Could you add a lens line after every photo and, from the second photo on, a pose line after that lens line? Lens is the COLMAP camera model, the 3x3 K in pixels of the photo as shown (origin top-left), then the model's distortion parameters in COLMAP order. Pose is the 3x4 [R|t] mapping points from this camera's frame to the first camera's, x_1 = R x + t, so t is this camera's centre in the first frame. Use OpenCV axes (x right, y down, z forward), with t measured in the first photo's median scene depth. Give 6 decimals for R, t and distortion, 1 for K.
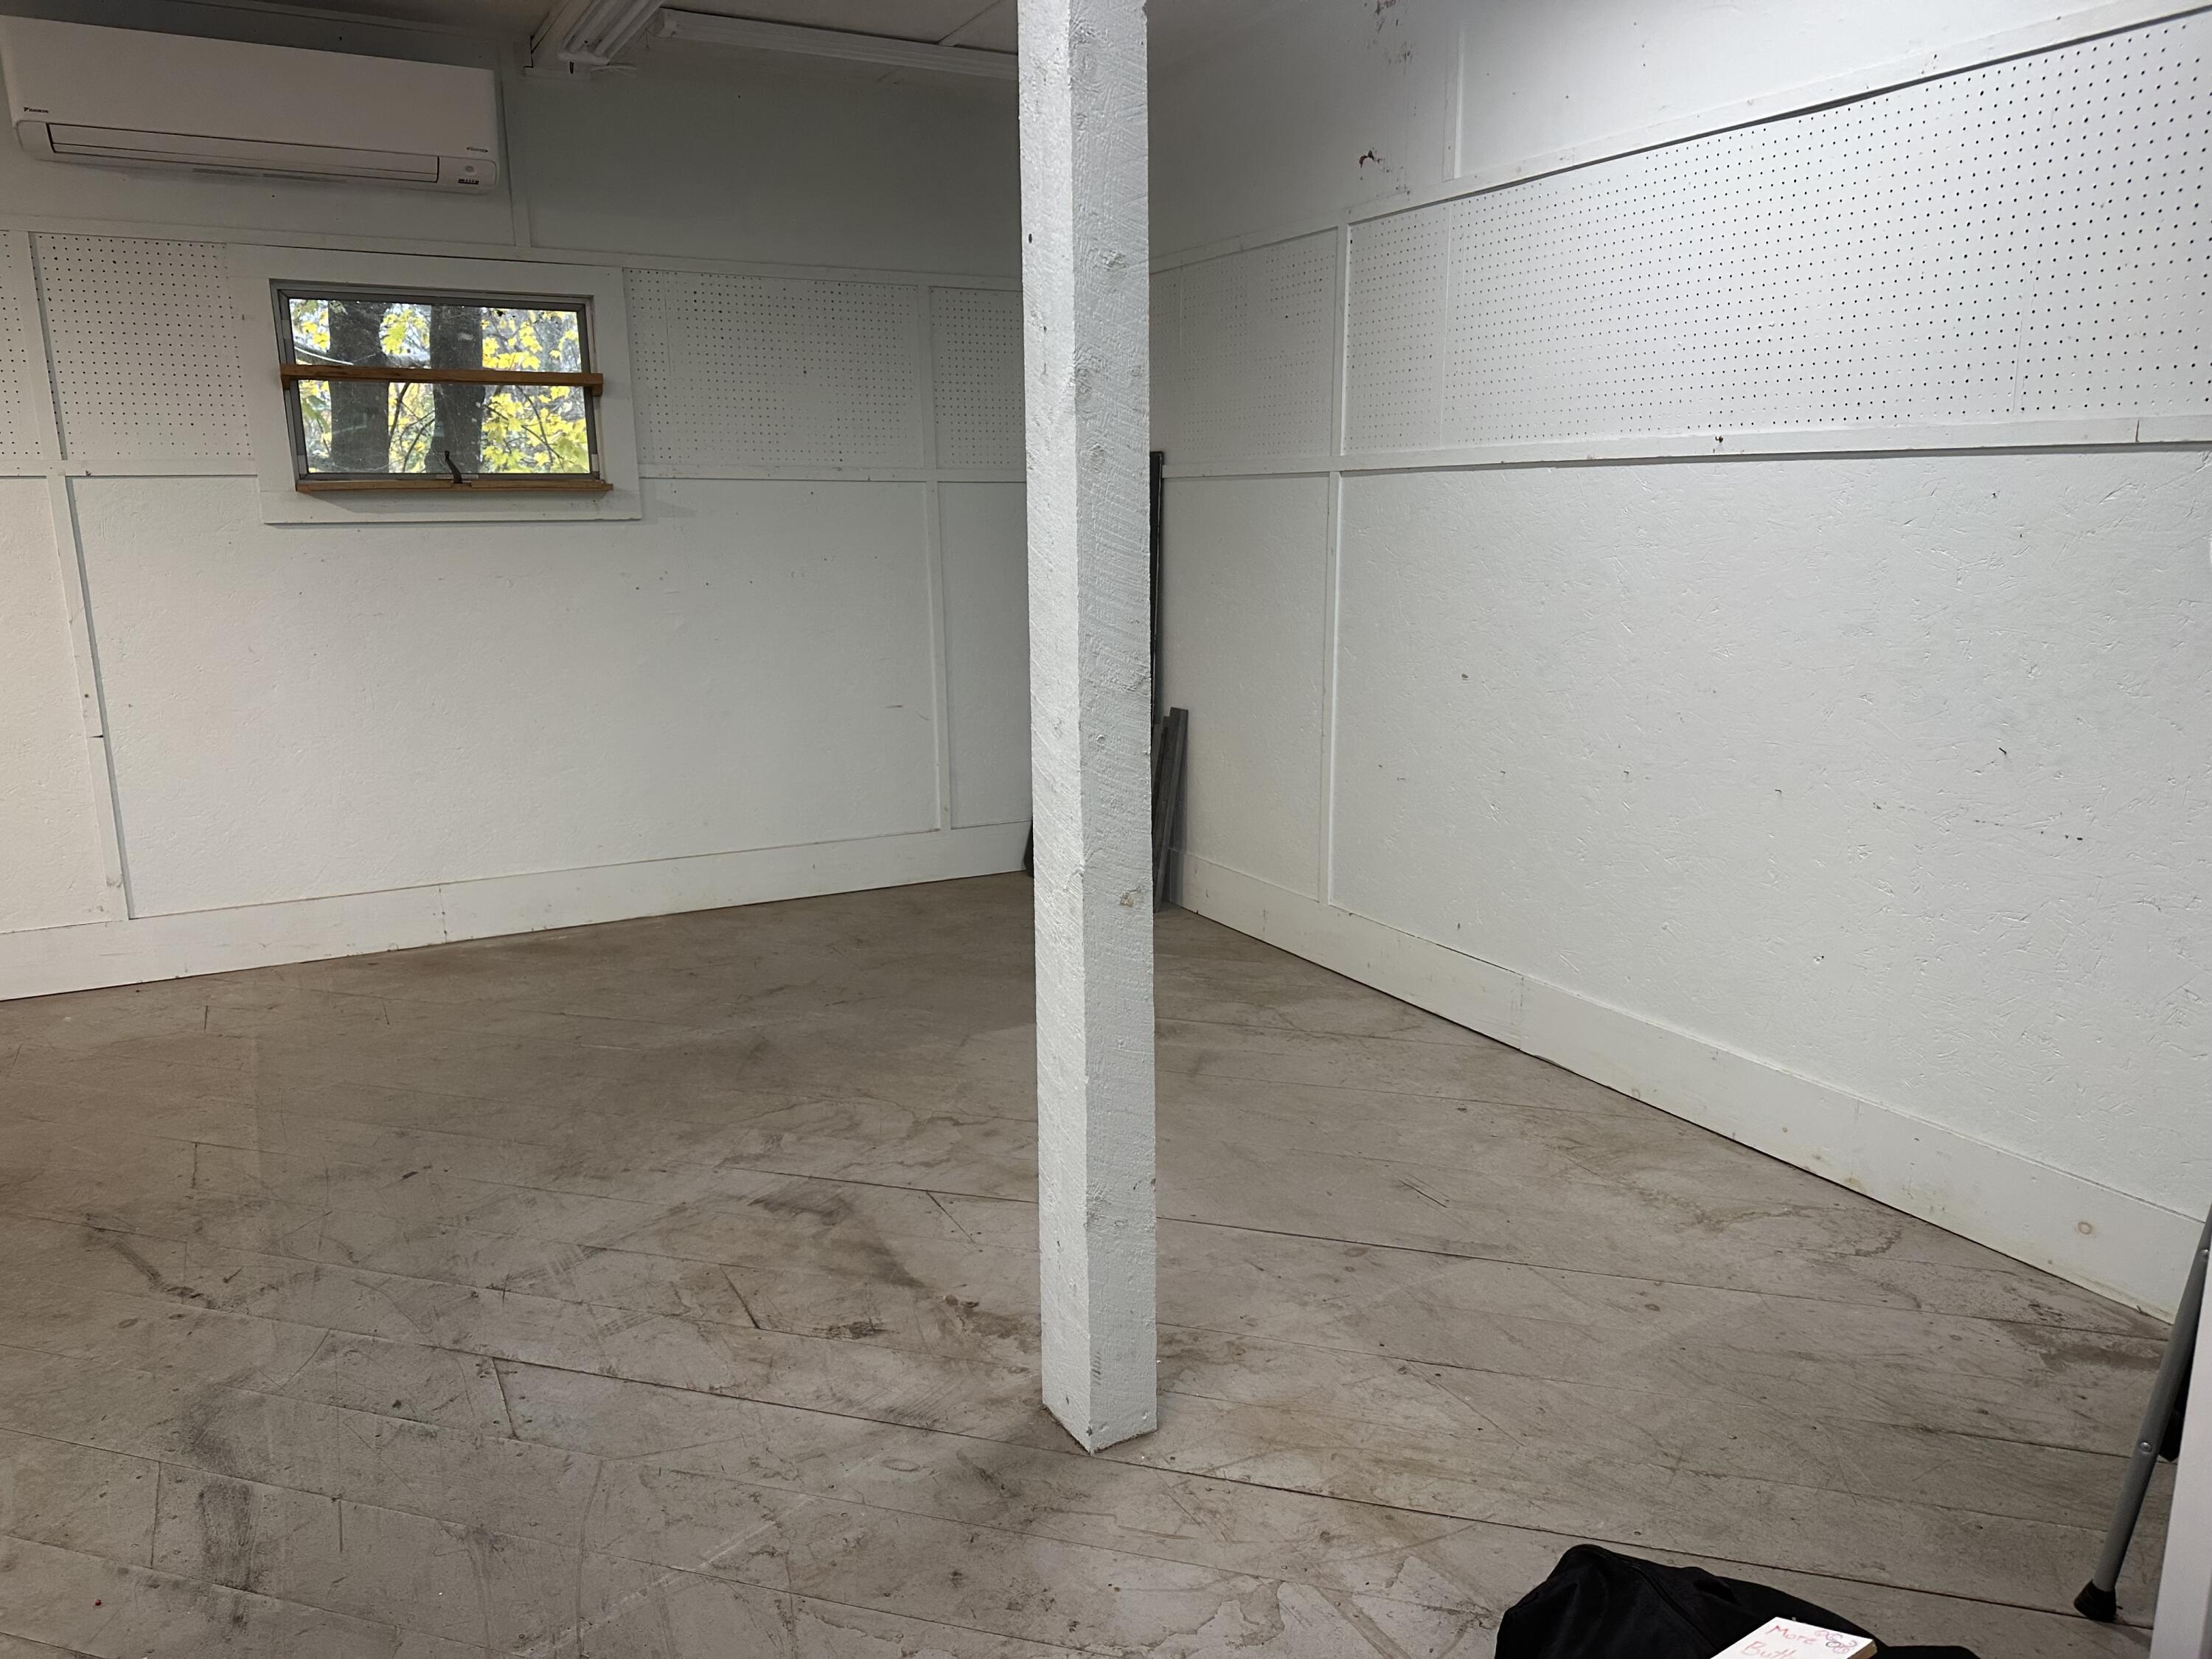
lens RADIAL K [[1530.4, 0, 1114.3], [0, 1530.4, 831.2], [0, 0, 1]] dist [0.017737, -0.023853]
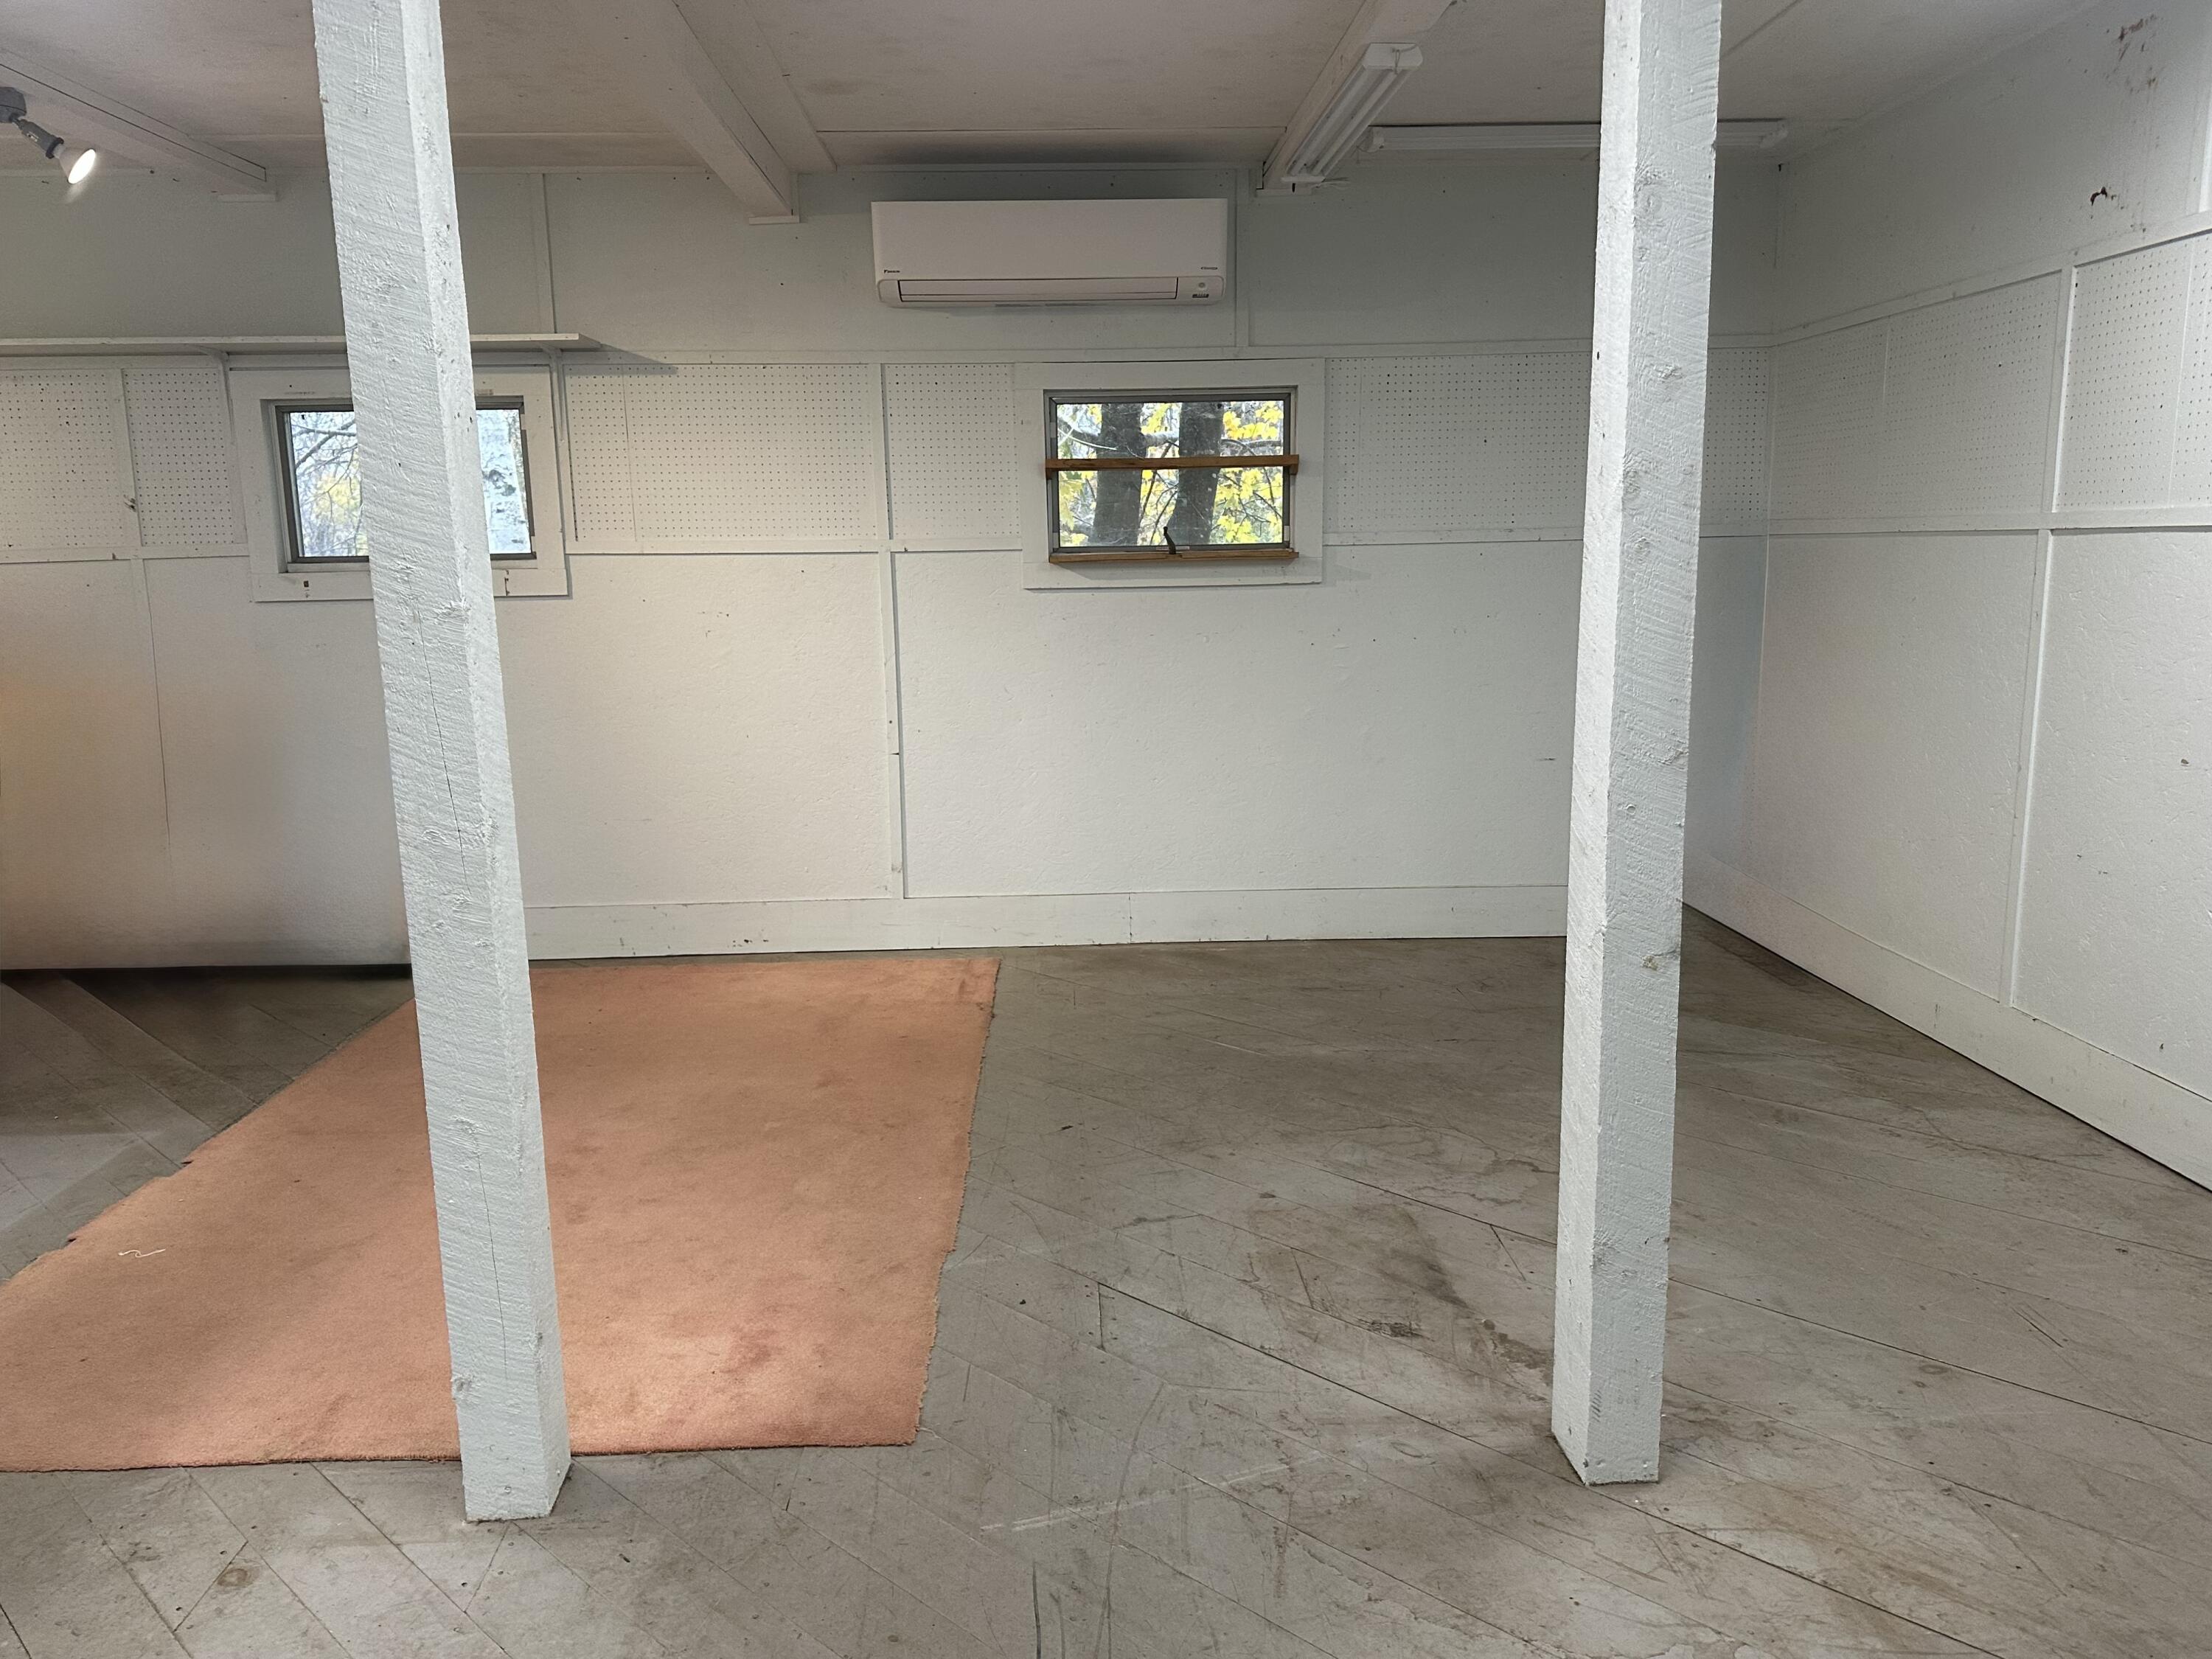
lens RADIAL K [[1539.8, 0, 1100.4], [0, 1539.8, 811.6], [0, 0, 1]] dist [0.091468, -0.151741]
pose [[0.889826, 0.067510, -0.451278, 0.109494], [-0.086122, 0.996067, -0.020806, -0.002388], [0.448099, 0.057379, 0.892141, -0.100415]]
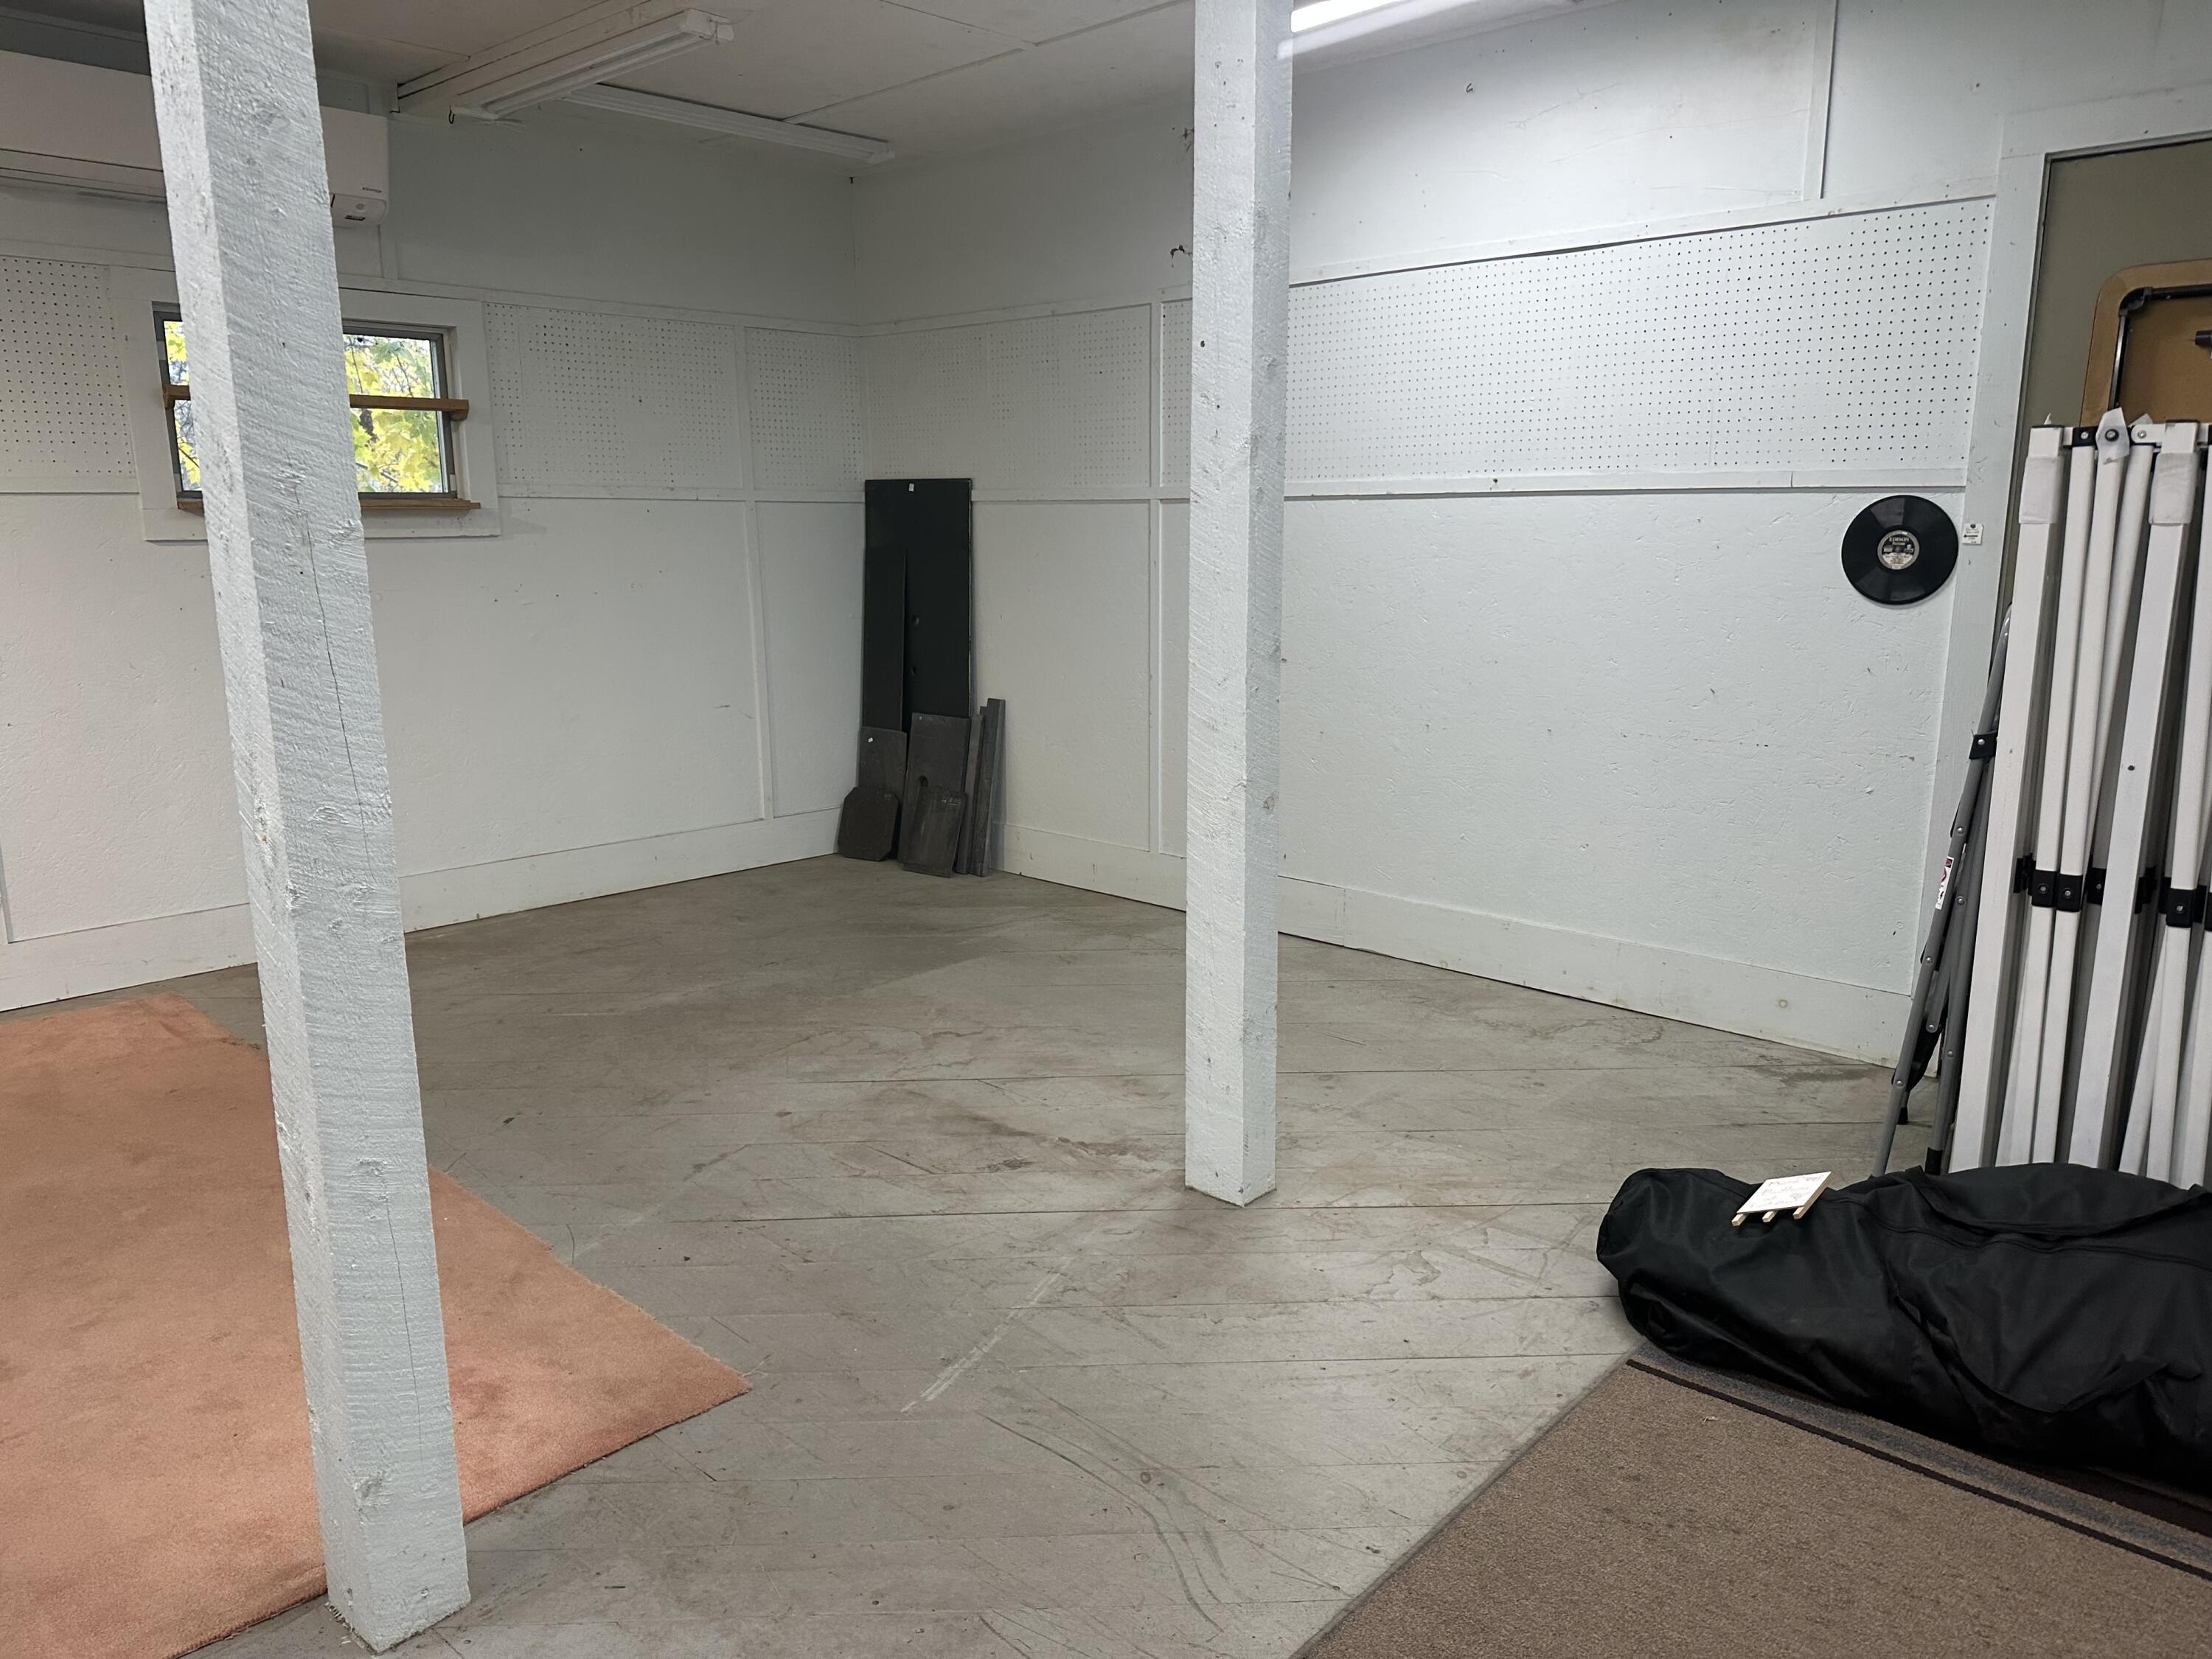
lens RADIAL K [[1539.8, 0, 1100.4], [0, 1539.8, 811.6], [0, 0, 1]] dist [0.091468, -0.151741]
pose [[0.950967, -0.053664, 0.304602, -0.429381], [0.061702, 0.997953, -0.016816, 0.050582], [-0.303076, 0.034787, 0.952331, -0.243344]]
